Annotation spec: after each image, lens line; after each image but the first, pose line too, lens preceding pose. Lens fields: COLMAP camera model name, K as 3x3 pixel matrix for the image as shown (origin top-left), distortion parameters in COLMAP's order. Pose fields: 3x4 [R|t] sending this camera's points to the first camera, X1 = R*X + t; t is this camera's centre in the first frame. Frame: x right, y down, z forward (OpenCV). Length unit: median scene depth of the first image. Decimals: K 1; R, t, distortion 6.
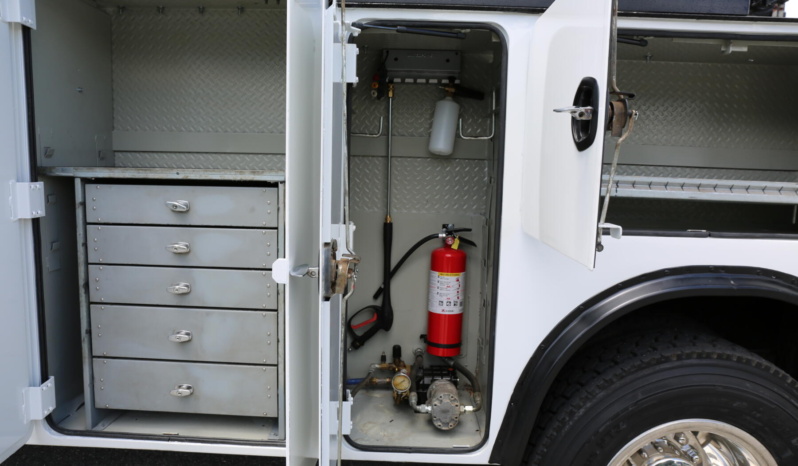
lens RADIAL K [[543.2, 0, 399.0], [0, 543.2, 233.0], [0, 0, 1]] dist [-0.103990, 0.077575]
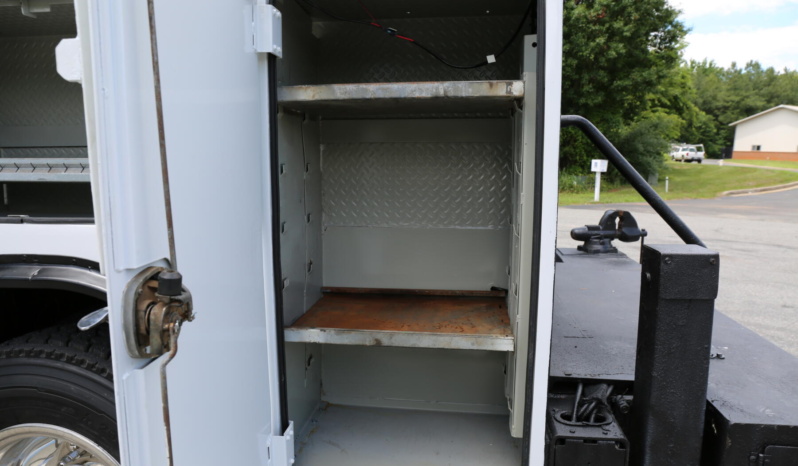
lens RADIAL K [[543.2, 0, 399.0], [0, 543.2, 233.0], [0, 0, 1]] dist [-0.103990, 0.077575]
pose [[0.994734, -0.009362, -0.102064, 1.298273], [0.011354, 0.999756, 0.018947, 0.014761], [0.101862, -0.020006, 0.994597, 0.172727]]
